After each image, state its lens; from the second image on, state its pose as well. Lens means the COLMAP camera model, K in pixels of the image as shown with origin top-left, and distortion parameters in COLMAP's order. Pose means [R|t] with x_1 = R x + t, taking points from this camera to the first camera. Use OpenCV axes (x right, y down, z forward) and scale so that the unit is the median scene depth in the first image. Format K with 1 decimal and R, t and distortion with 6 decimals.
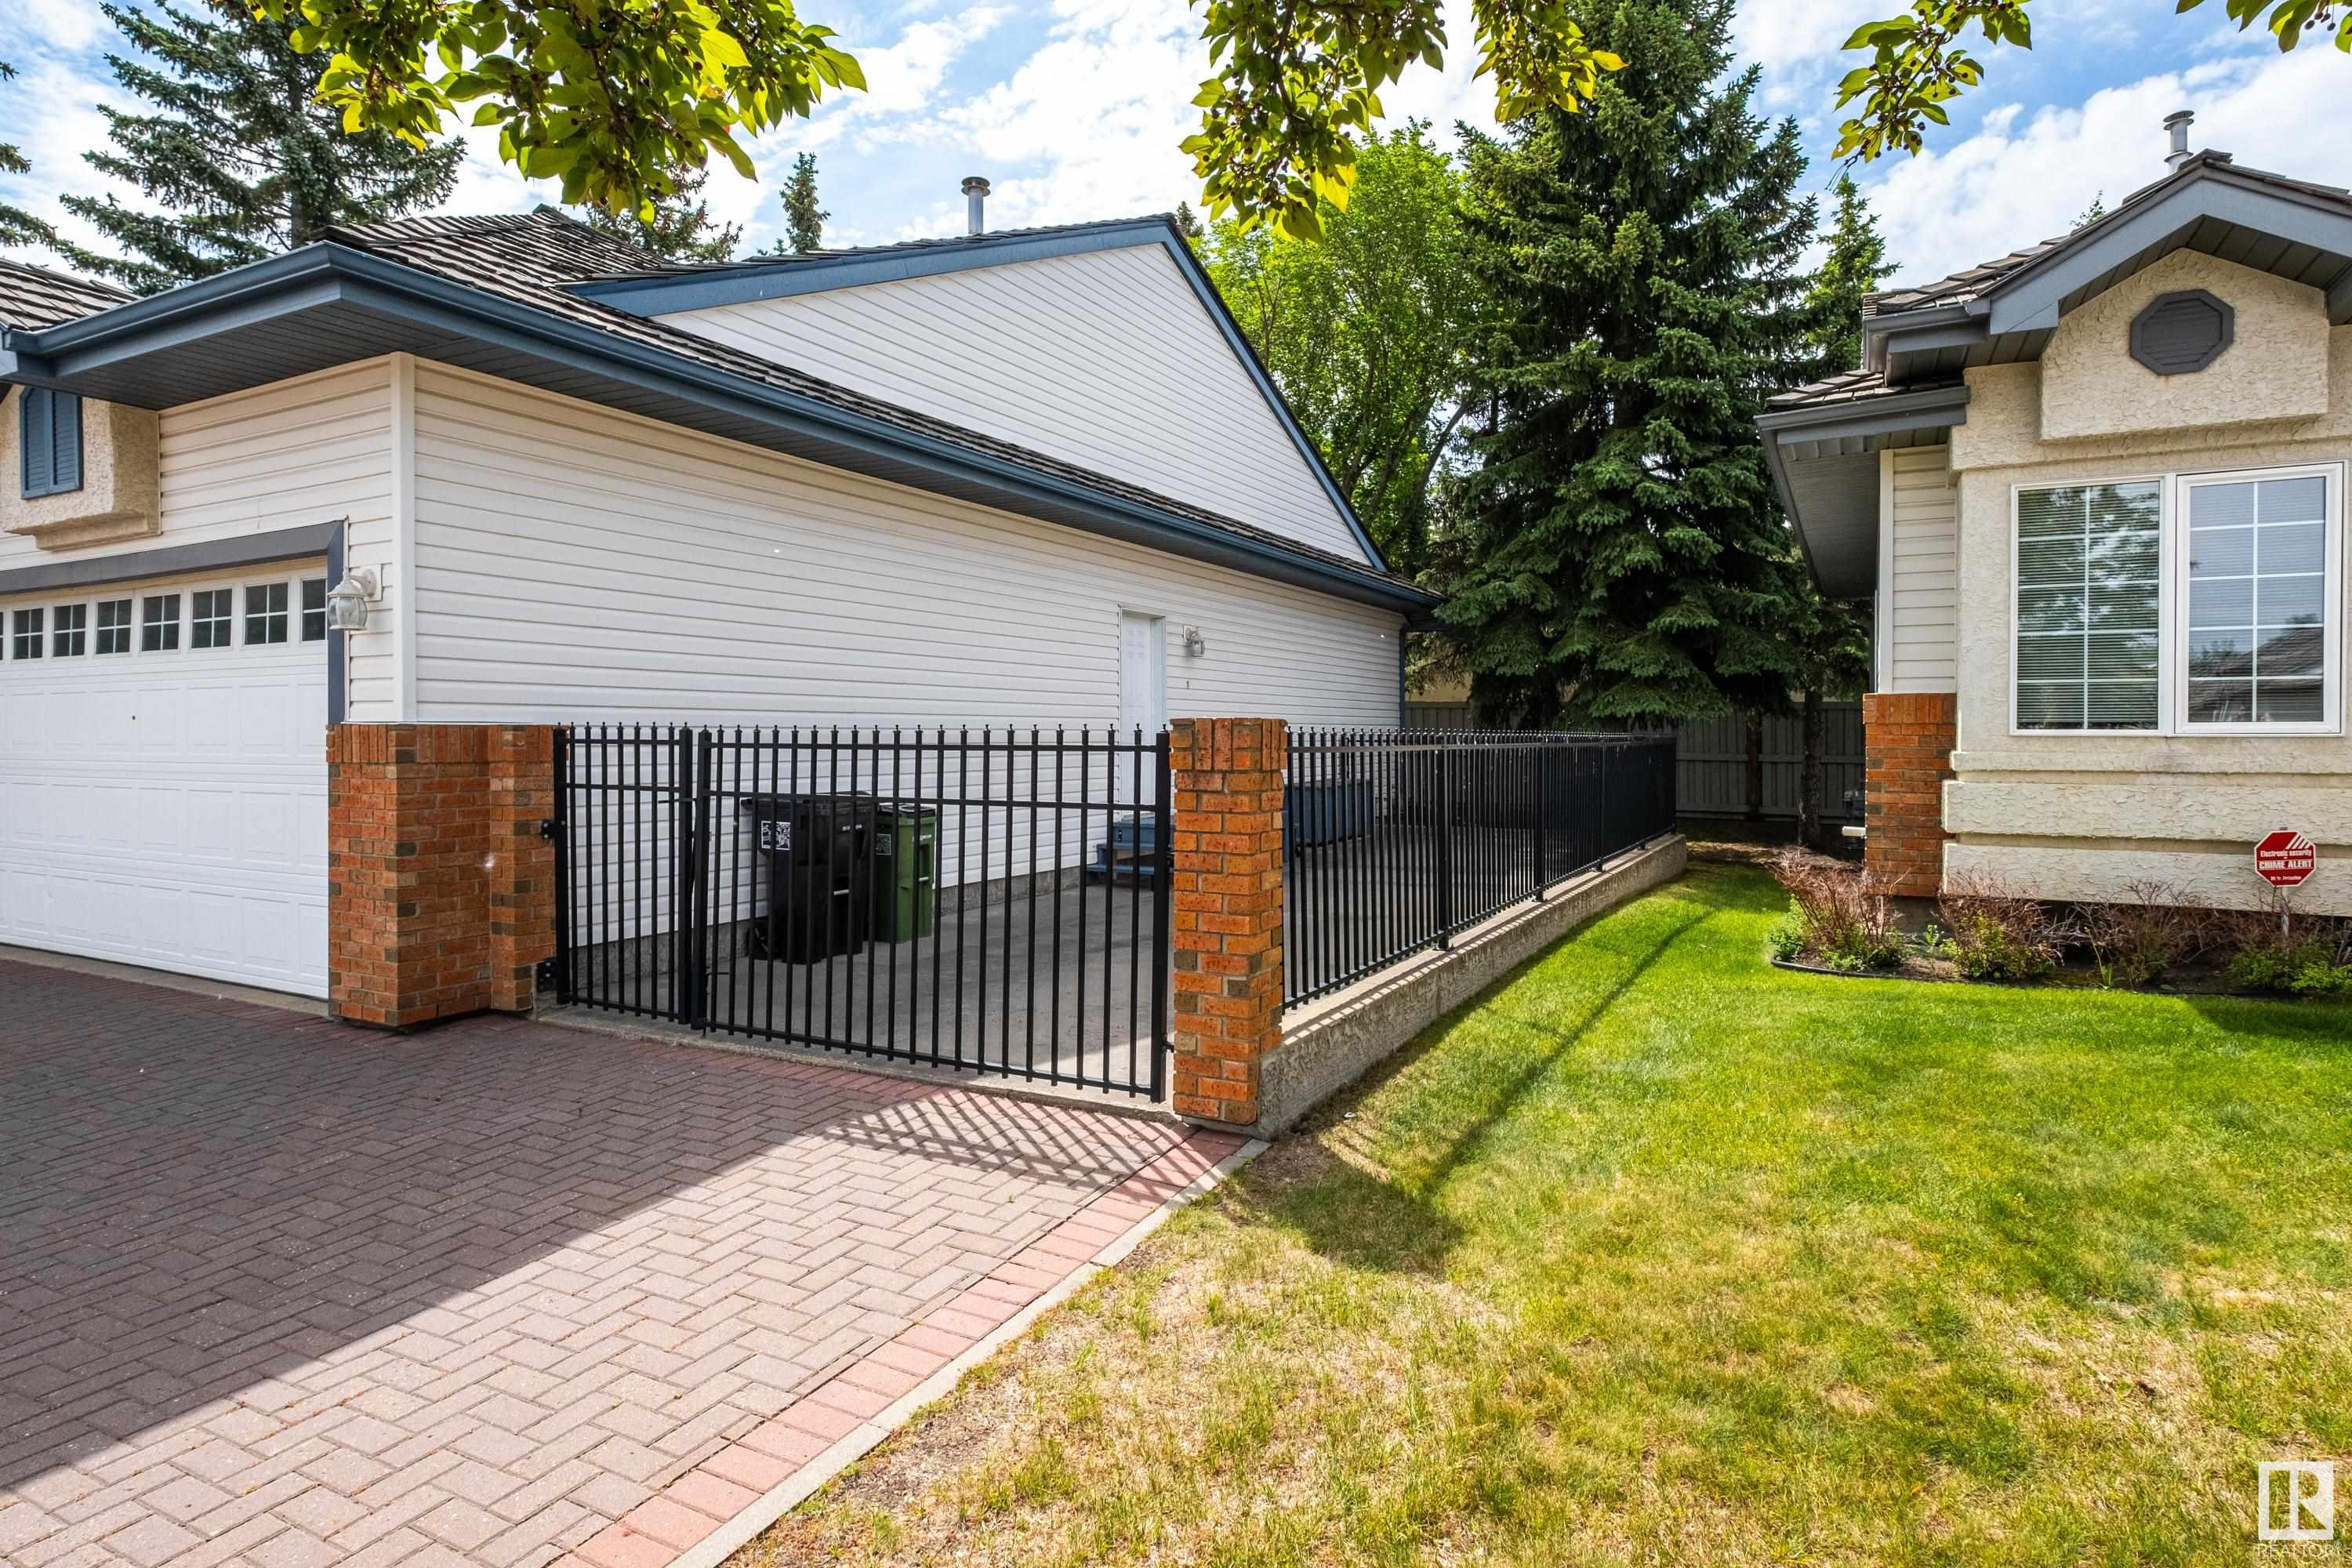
lens RADIAL K [[1236.1, 0, 1175.2], [0, 1236.1, 720.7], [0, 0, 1]] dist [-0.033480, -0.000283]
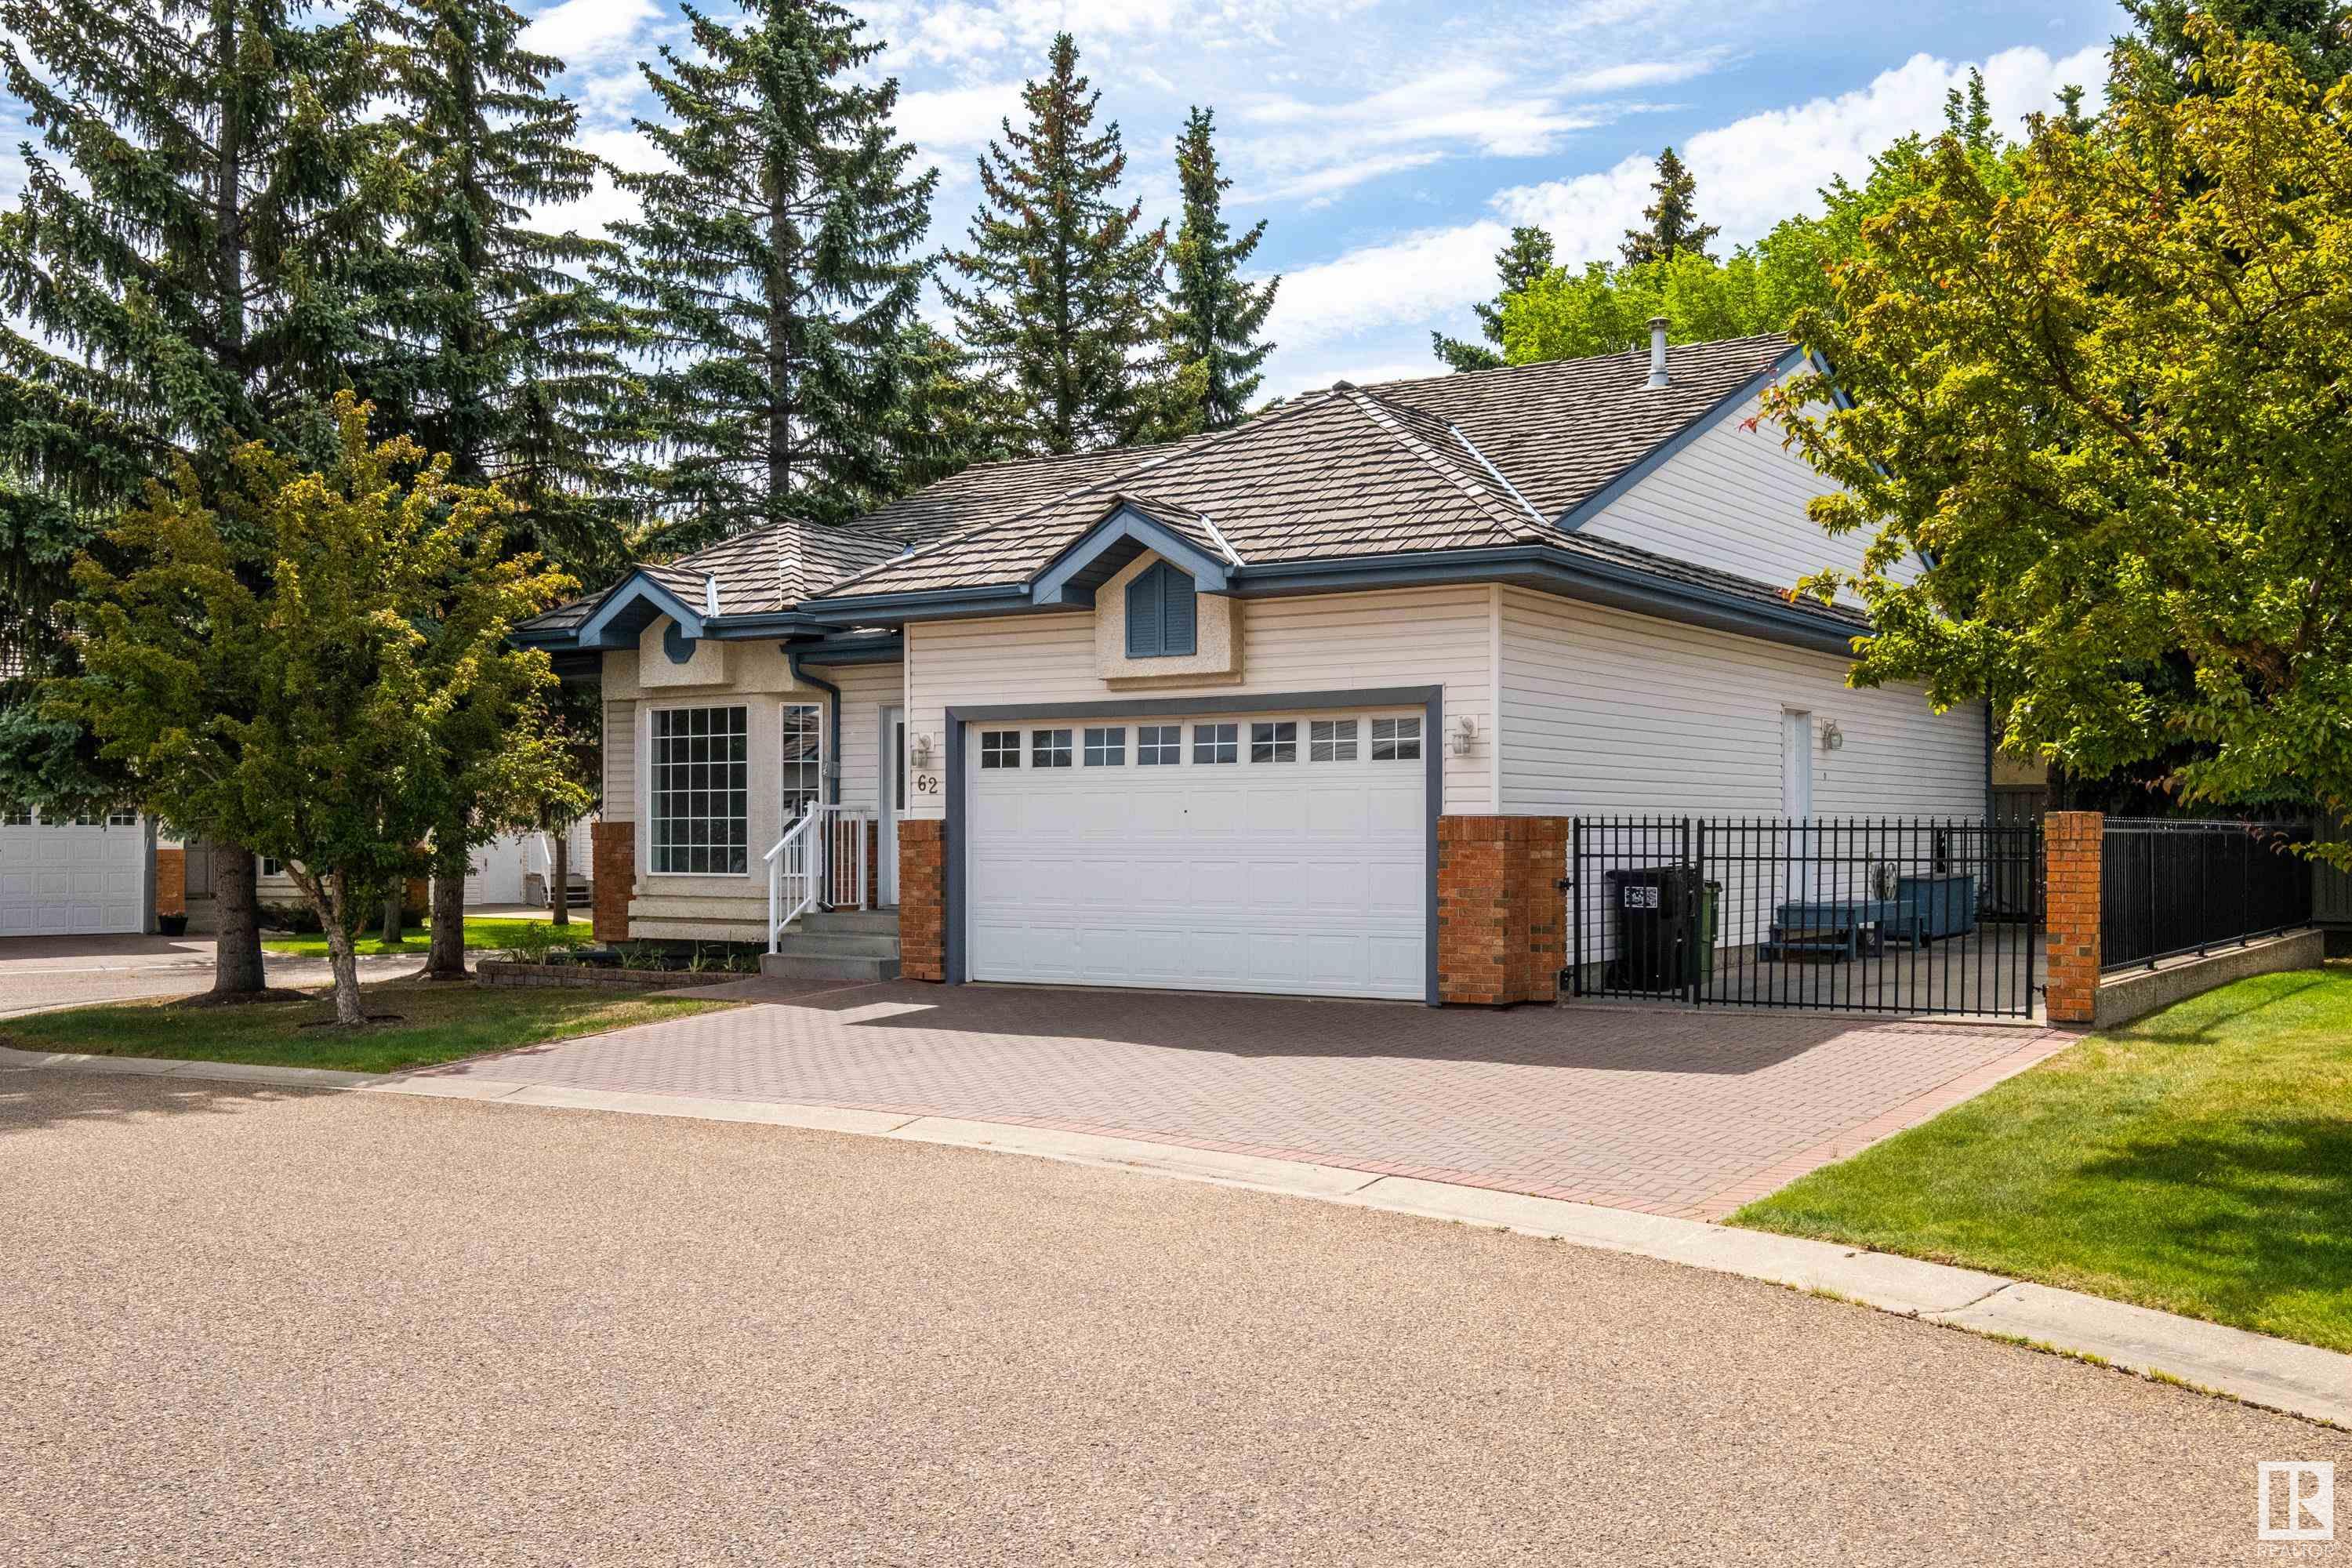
lens RADIAL K [[2234.6, 0, 1176.0], [0, 2234.6, 784.0], [0, 0, 1]] dist [-0.056858, -0.003771]
pose [[0.996082, -0.001166, -0.088422, -0.691584], [0.000321, 0.999954, -0.009580, -0.009241], [0.088429, 0.009514, 0.996037, -1.686816]]
